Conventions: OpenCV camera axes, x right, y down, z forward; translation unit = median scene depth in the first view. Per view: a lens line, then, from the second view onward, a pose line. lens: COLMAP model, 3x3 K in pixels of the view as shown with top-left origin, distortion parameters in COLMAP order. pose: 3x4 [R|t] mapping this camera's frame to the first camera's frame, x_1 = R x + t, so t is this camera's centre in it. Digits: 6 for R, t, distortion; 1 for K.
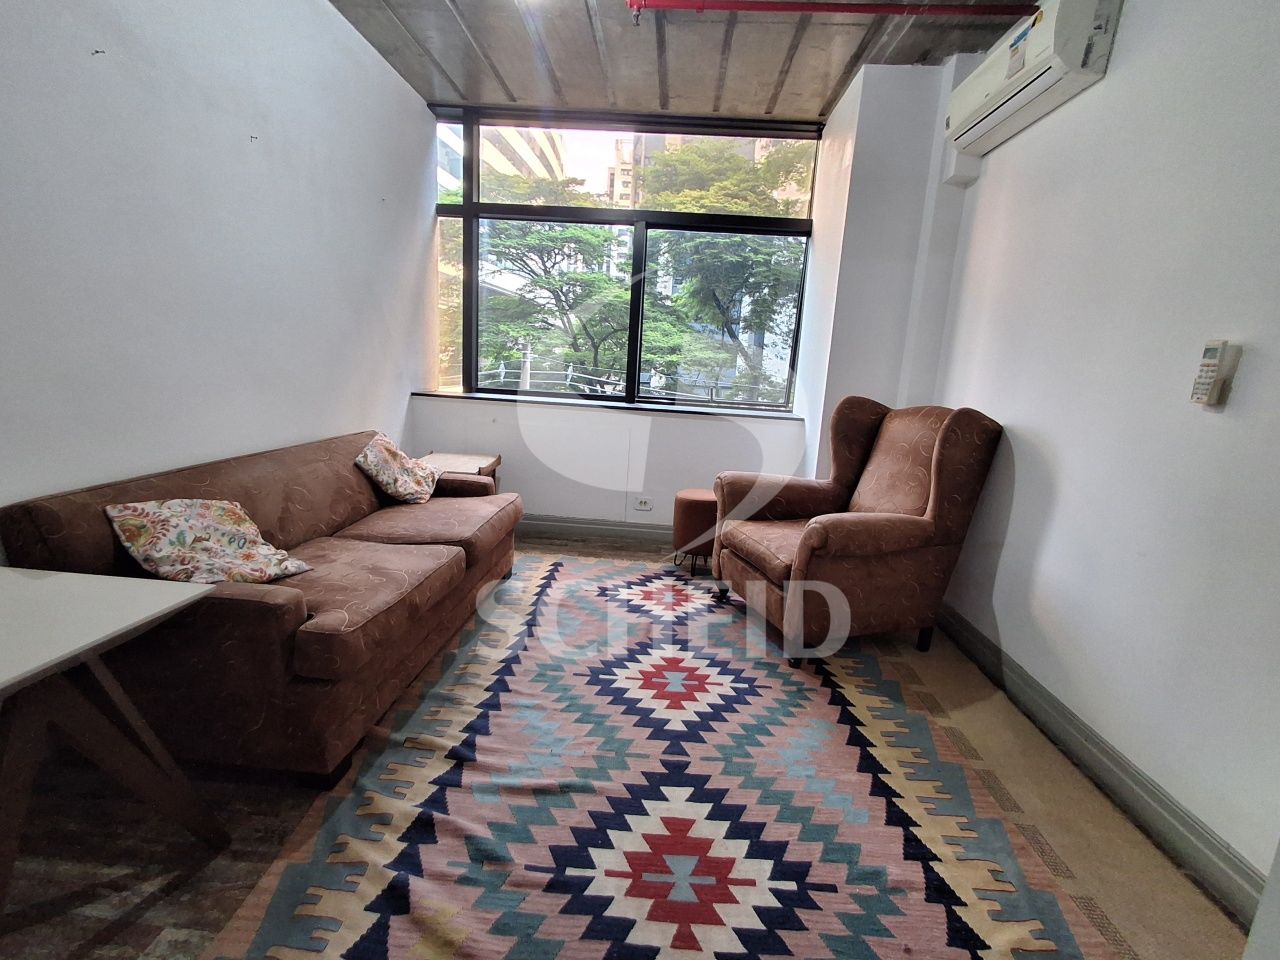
lens RADIAL K [[582.1, 0, 647.1], [0, 582.1, 485.9], [0, 0, 1]] dist [-0.003724, 0.003092]
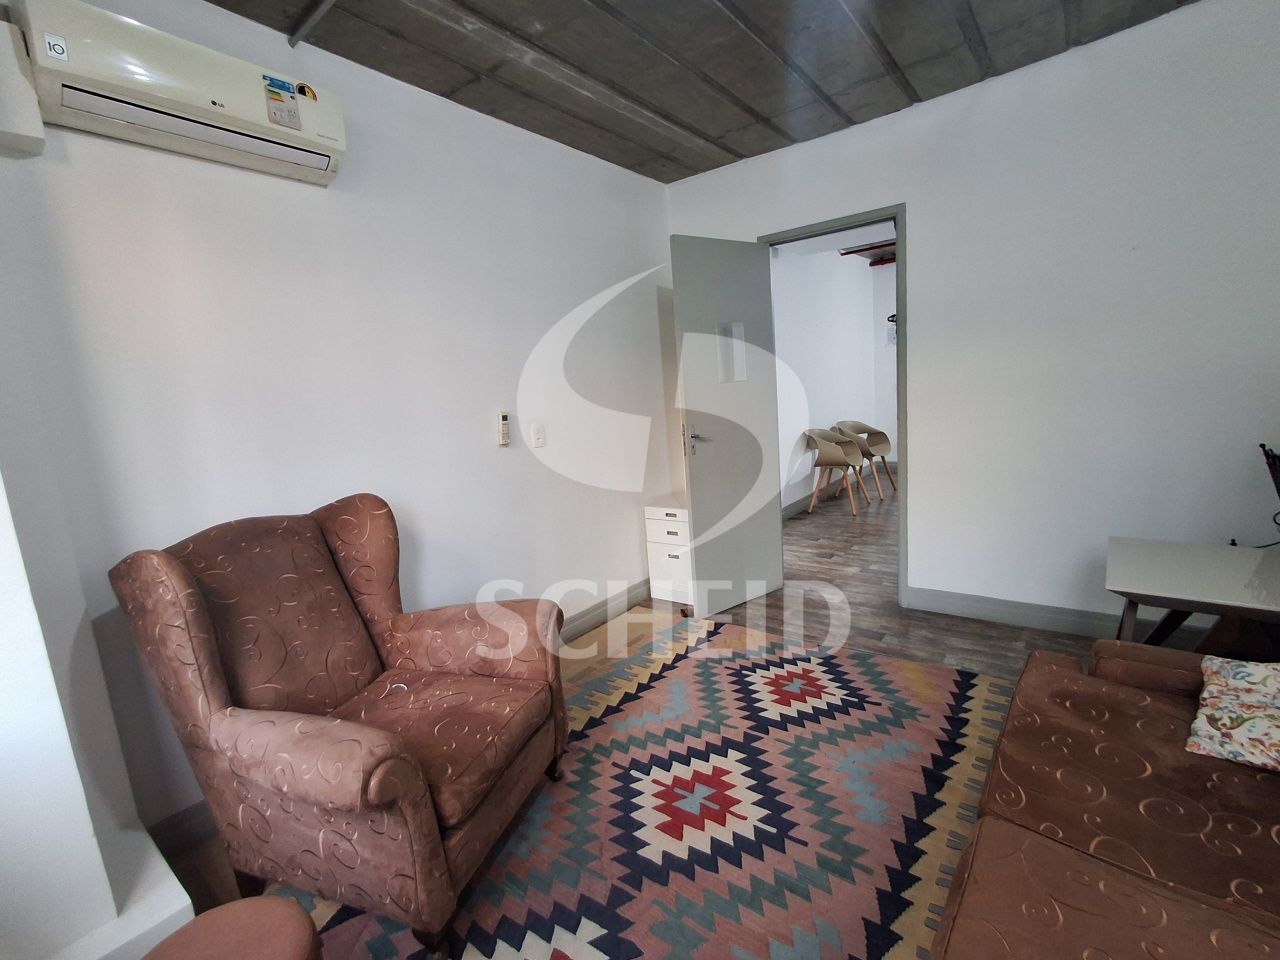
lens RADIAL K [[582.1, 0, 642.7], [0, 582.1, 469.6], [0, 0, 1]] dist [-0.003724, 0.003092]
pose [[-0.816471, -0.073845, 0.572645, -0.460518], [0.152089, 0.929256, 0.336678, -0.569577], [-0.556995, 0.361981, -0.747480, 1.971517]]
